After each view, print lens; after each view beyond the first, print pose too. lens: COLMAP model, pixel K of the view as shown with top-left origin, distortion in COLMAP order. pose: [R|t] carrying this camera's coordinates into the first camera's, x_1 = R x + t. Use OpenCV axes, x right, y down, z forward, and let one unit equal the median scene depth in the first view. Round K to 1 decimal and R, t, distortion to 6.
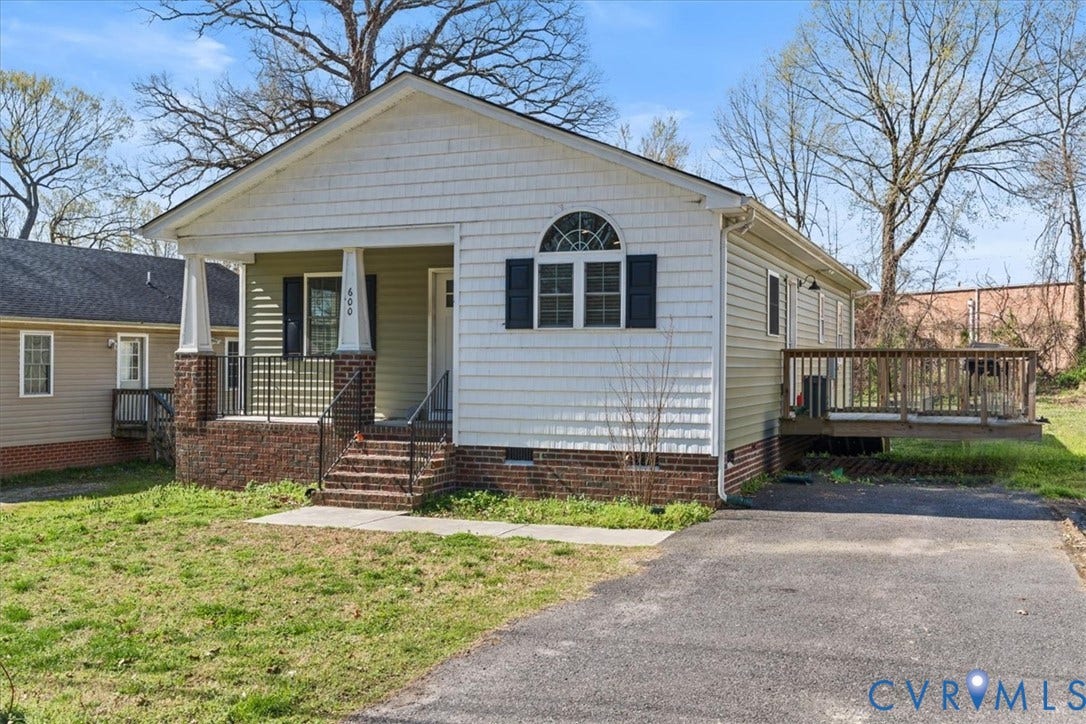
lens RADIAL K [[1071.1, 0, 544.3], [0, 1071.1, 362.2], [0, 0, 1]] dist [-0.002682, 0.000000]
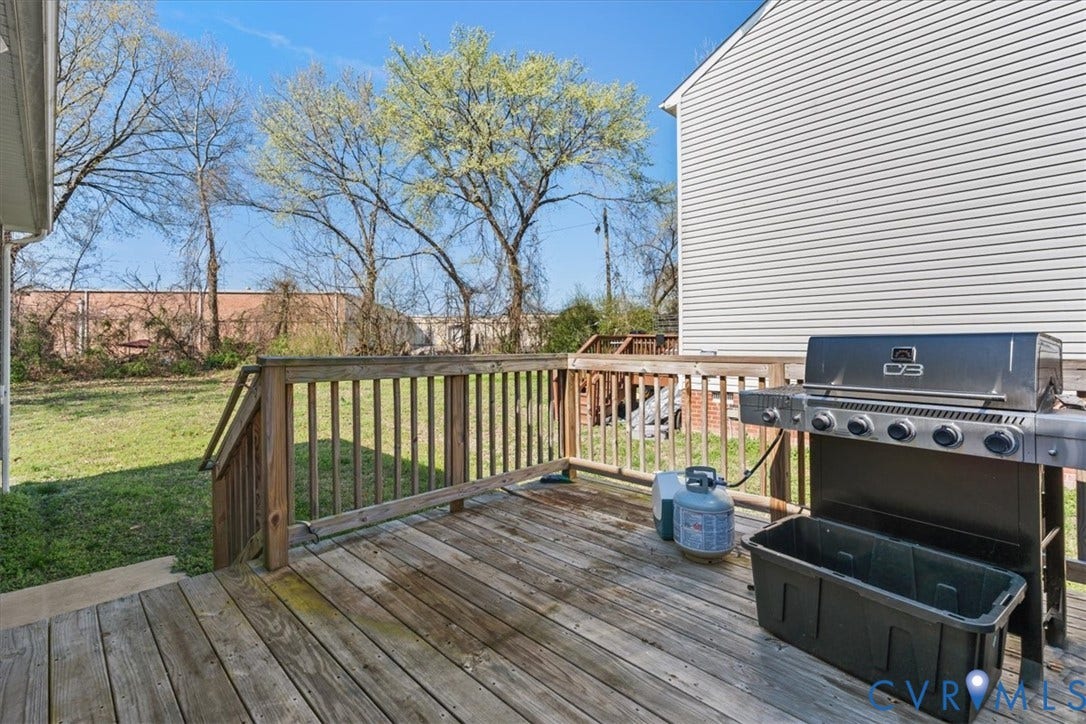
lens RADIAL K [[497.0, 0, 546.6], [0, 497.0, 340.1], [0, 0, 1]] dist [-0.003954, -0.000480]
pose [[0.380880, 0.004007, 0.924616, 0.281295], [0.004064, 0.999974, -0.006008, -0.011979], [-0.924615, 0.006046, 0.380854, 1.189614]]
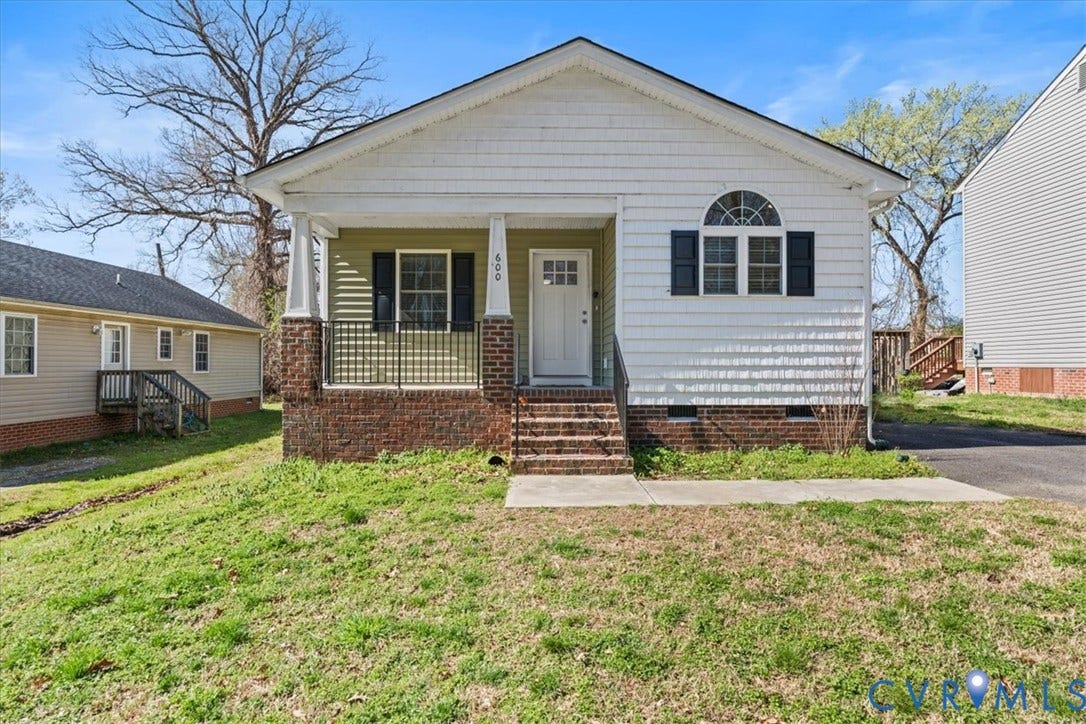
lens RADIAL K [[548.8, 0, 542.4], [0, 548.8, 361.6], [0, 0, 1]] dist [-0.004110, 0.000249]
pose [[0.920116, -0.001884, 0.391641, -0.355894], [0.003958, 0.999982, -0.004489, 0.035993], [-0.391626, 0.005680, 0.920107, 0.522763]]
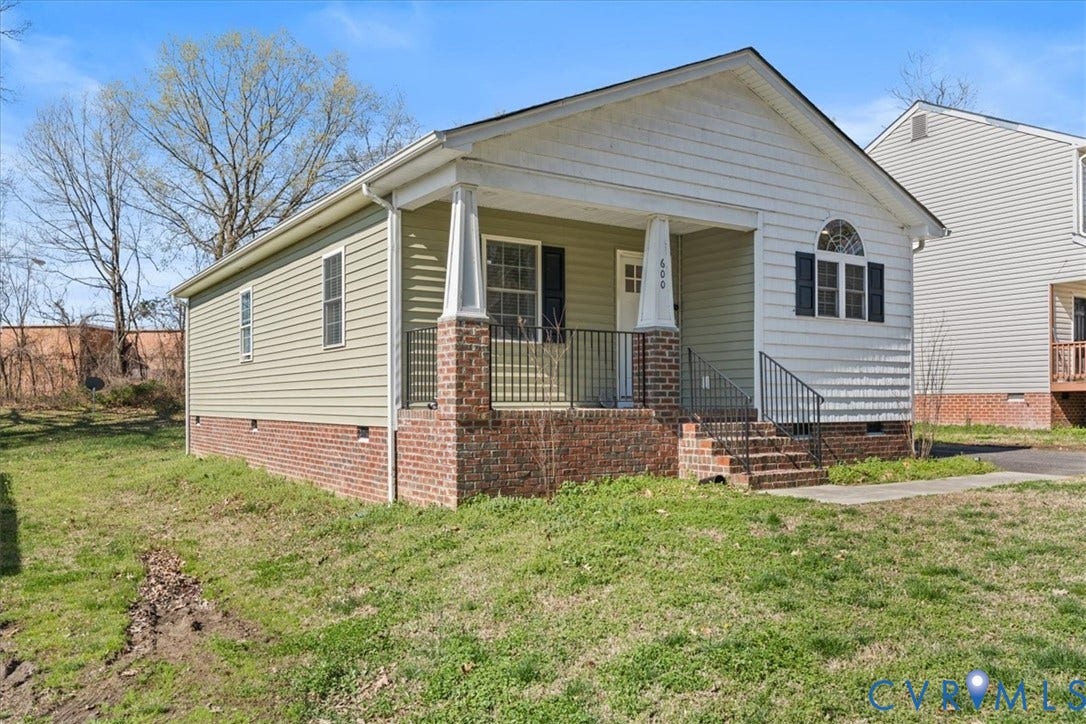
lens RADIAL K [[860.1, 0, 548.3], [0, 860.1, 393.8], [0, 0, 1]] dist [0.002956, -0.006496]
pose [[0.562385, 0.002054, 0.826873, -0.868230], [0.003573, 0.999982, -0.004914, 0.050543], [-0.826867, 0.005718, 0.562368, 0.687573]]
